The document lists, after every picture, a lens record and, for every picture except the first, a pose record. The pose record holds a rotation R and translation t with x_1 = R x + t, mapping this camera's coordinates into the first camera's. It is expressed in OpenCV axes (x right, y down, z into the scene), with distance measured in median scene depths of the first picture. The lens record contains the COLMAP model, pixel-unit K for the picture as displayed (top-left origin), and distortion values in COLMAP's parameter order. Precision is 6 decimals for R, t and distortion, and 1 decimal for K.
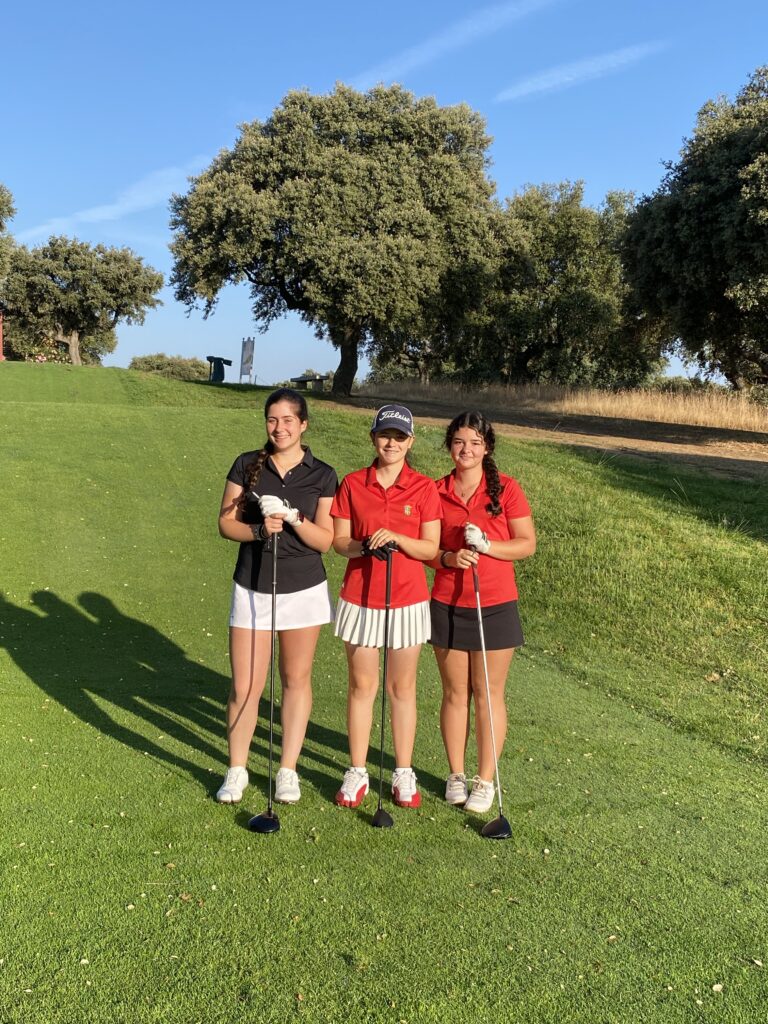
lens RADIAL K [[1155.0, 0, 384.0], [0, 1155.0, 512.0], [0, 0, 1]] dist [-0.000706, -0.000622]
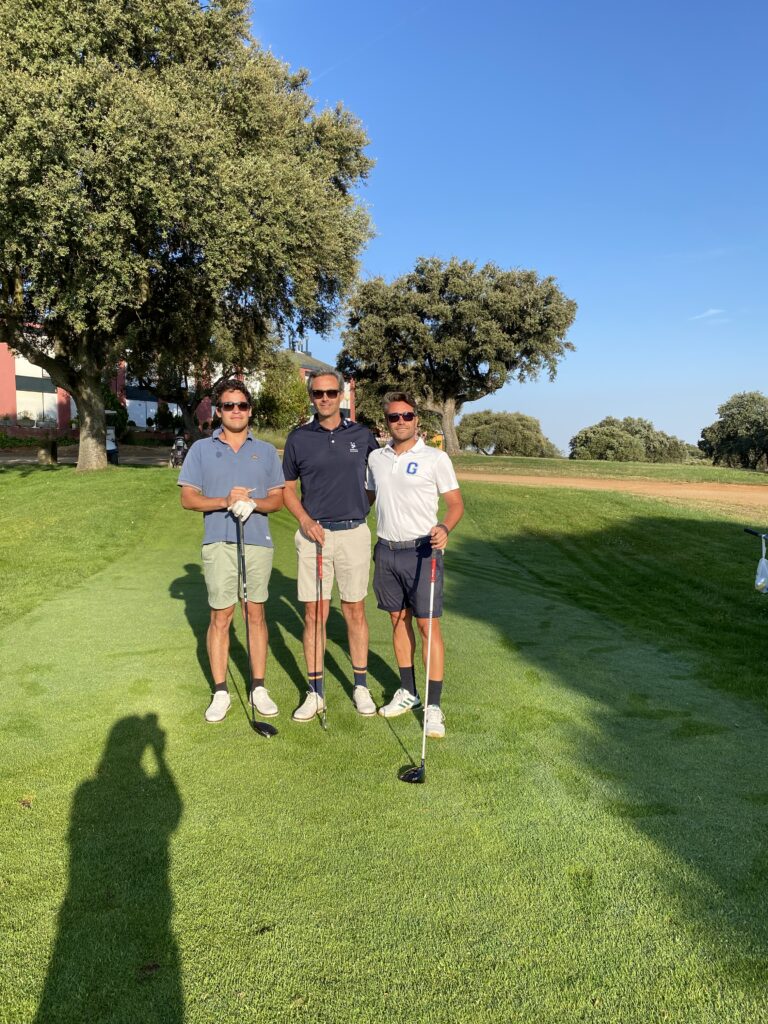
lens RADIAL K [[794.3, 0, 384.0], [0, 794.3, 512.0], [0, 0, 1]] dist [0.189425, -0.508693]
pose [[0.959738, -0.009072, -0.280752, -0.176066], [0.008539, 0.999959, -0.003124, -0.087255], [0.280768, 0.000601, 0.959775, 0.538878]]
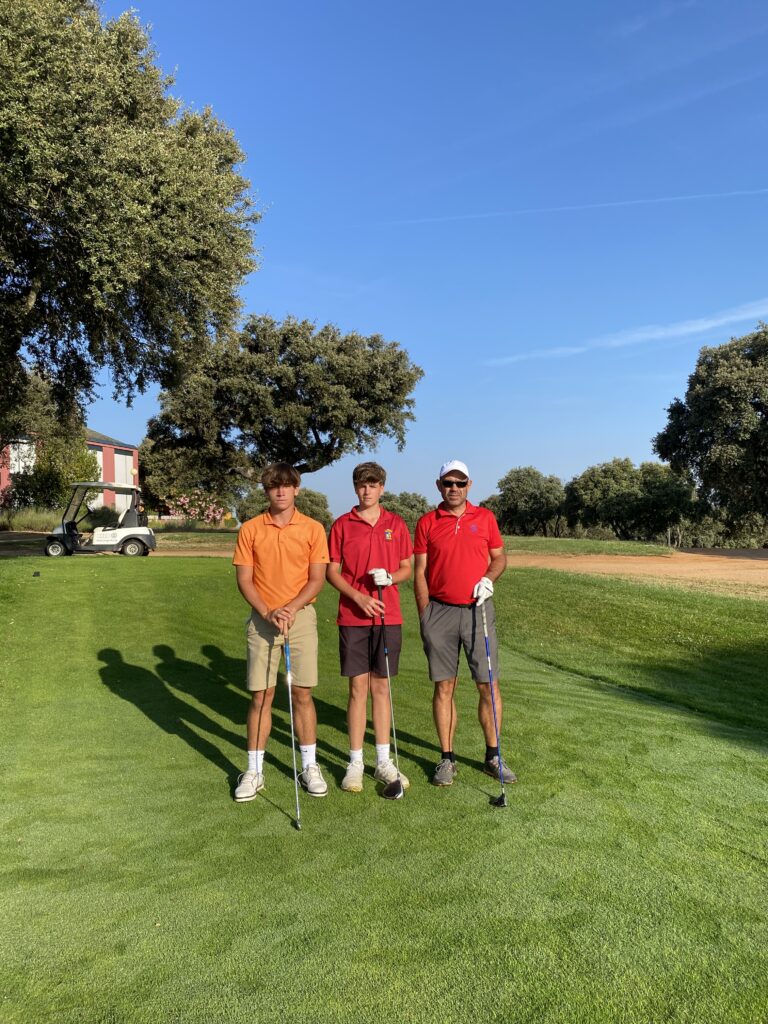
lens RADIAL K [[794.3, 0, 384.0], [0, 794.3, 512.0], [0, 0, 1]] dist [0.189425, -0.508693]
pose [[0.998489, -0.054848, 0.003284, -0.224919], [0.054922, 0.994495, -0.089232, -0.092968], [0.001628, 0.089277, 0.996005, 0.586217]]
